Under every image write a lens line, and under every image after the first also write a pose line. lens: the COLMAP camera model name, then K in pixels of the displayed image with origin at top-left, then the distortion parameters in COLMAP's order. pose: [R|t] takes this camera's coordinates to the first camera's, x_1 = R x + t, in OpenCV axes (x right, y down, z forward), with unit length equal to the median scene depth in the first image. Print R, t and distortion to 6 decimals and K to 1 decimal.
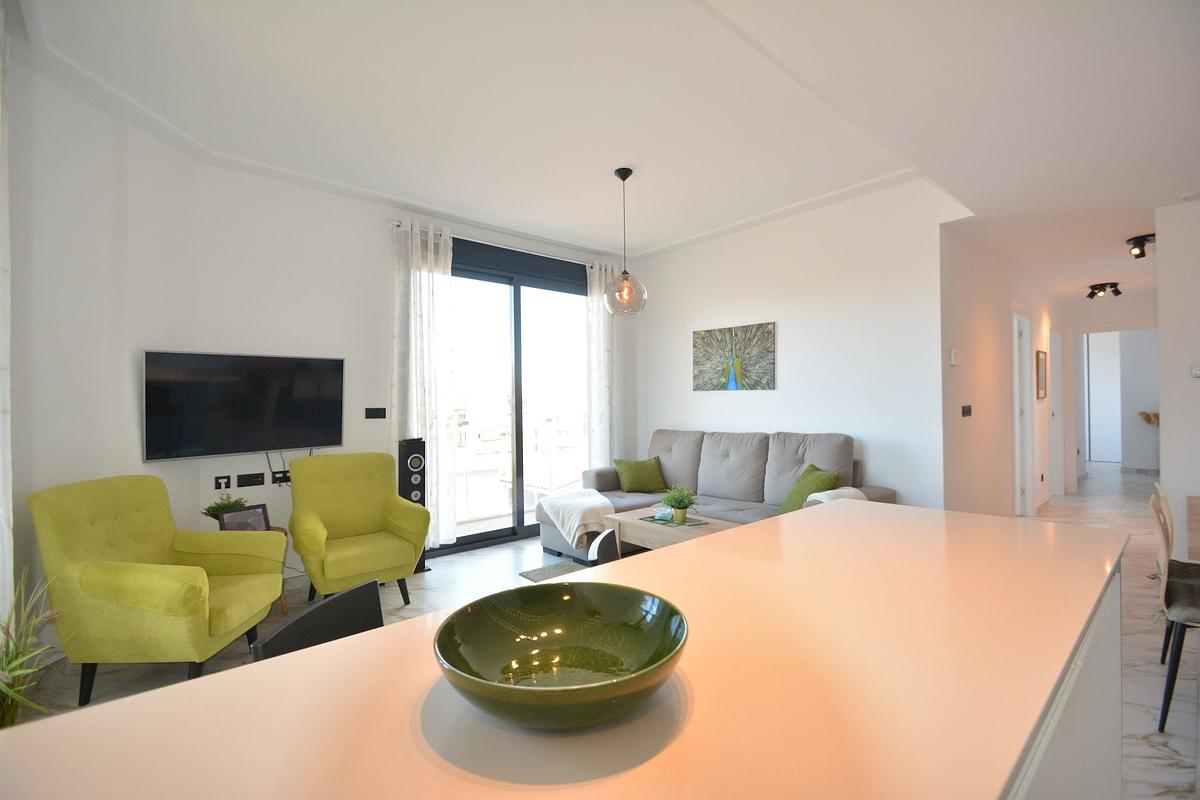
lens RADIAL K [[538.4, 0, 543.4], [0, 538.4, 403.1], [0, 0, 1]] dist [-0.000159, -0.000280]
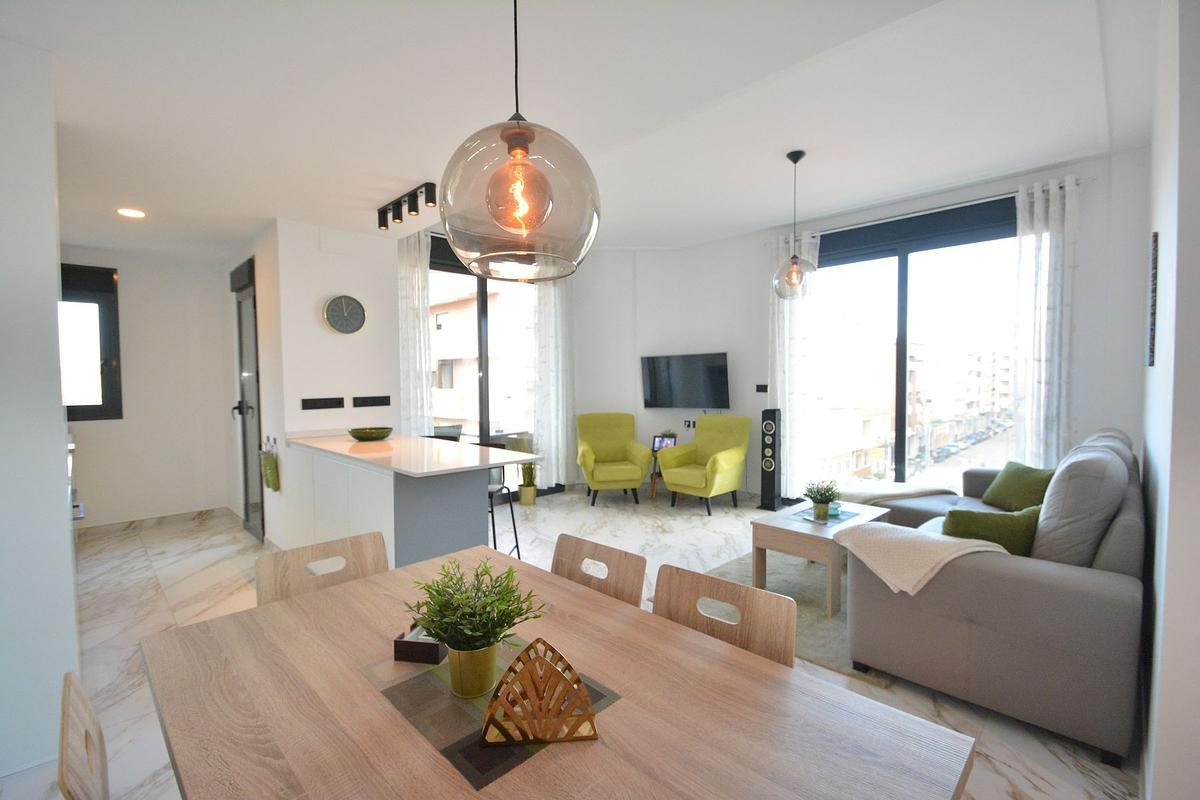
lens RADIAL K [[521.8, 0, 595.2], [0, 521.8, 402.8], [0, 0, 1]] dist [0.000281, -0.008980]
pose [[0.092763, 0.058020, -0.993996, 0.808541], [0.009323, 0.998206, 0.059136, -0.022151], [0.995645, -0.014753, 0.092056, 0.388704]]
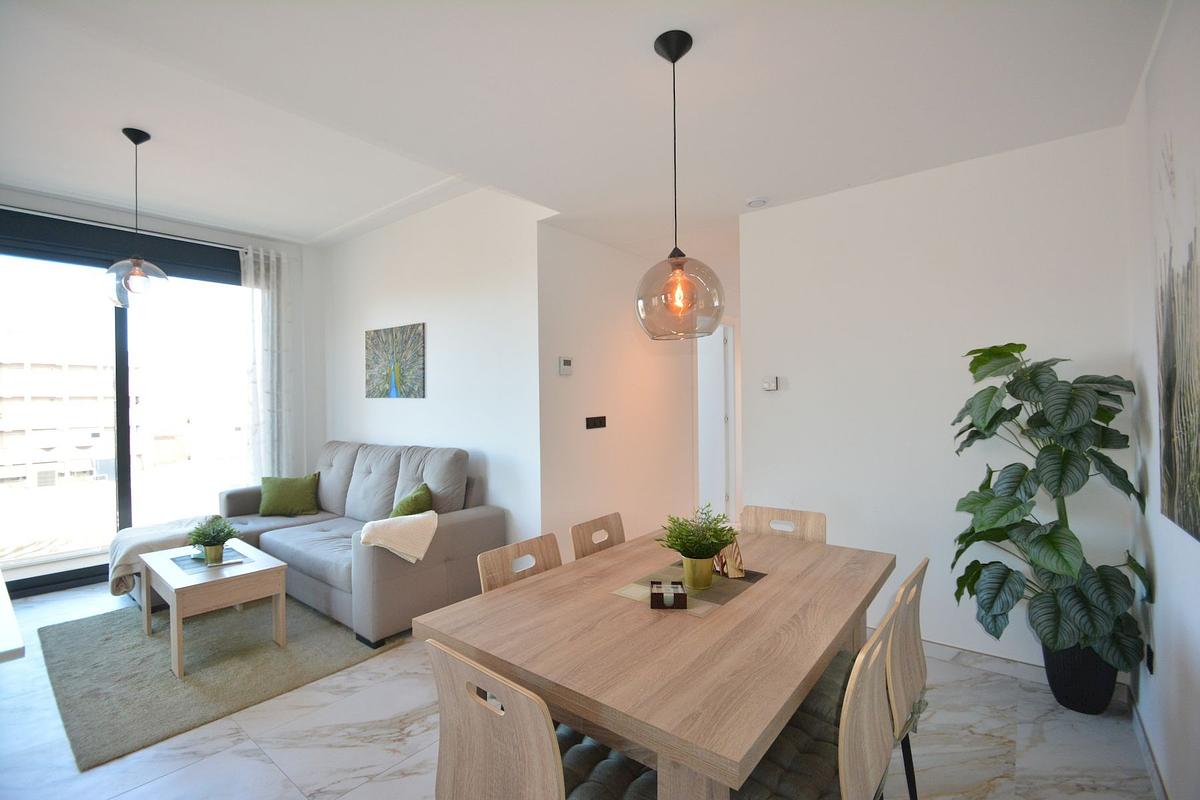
lens RADIAL K [[521.8, 0, 595.2], [0, 521.8, 402.8], [0, 0, 1]] dist [0.000281, -0.008980]
pose [[0.981967, 0.004035, 0.189008, 0.520543], [-0.004311, 0.999990, 0.001046, -0.018089], [-0.189001, -0.001842, 0.981975, 0.085457]]
